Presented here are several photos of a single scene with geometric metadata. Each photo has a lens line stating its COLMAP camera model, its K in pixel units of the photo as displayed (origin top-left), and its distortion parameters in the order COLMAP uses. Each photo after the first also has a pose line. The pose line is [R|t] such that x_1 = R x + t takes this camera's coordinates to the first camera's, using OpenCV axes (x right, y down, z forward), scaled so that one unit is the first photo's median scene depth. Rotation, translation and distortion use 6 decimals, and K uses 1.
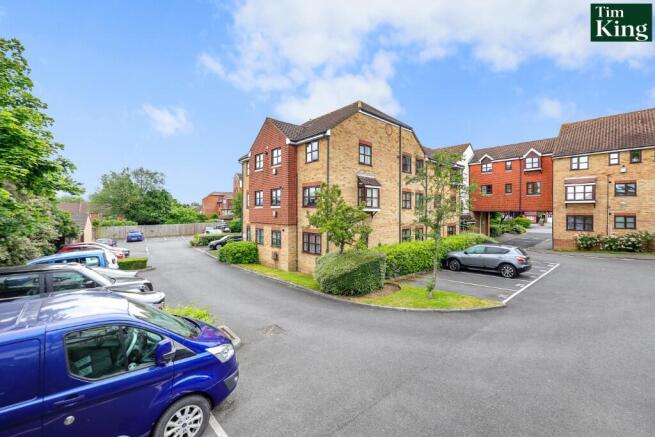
lens RADIAL K [[272.0, 0, 327.5], [0, 272.0, 218.5], [0, 0, 1]] dist [-0.000832, -0.000455]
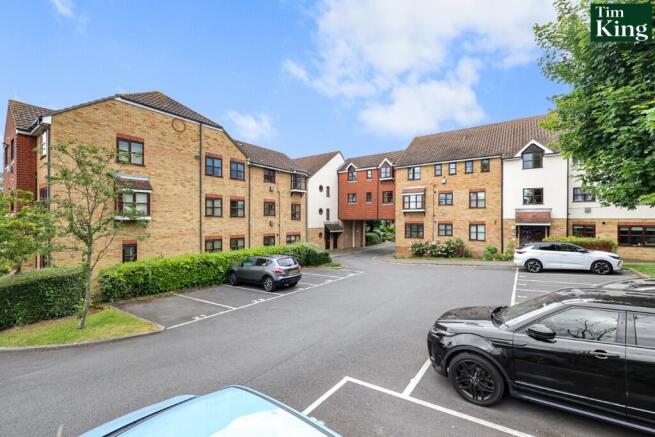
lens RADIAL K [[276.4, 0, 327.8], [0, 276.4, 230.0], [0, 0, 1]] dist [-0.001748, -0.000358]
pose [[0.978570, -0.008678, 0.205730, 0.419987], [0.006978, 0.999935, 0.008989, 0.001786], [-0.205795, -0.007361, 0.978568, 0.029529]]
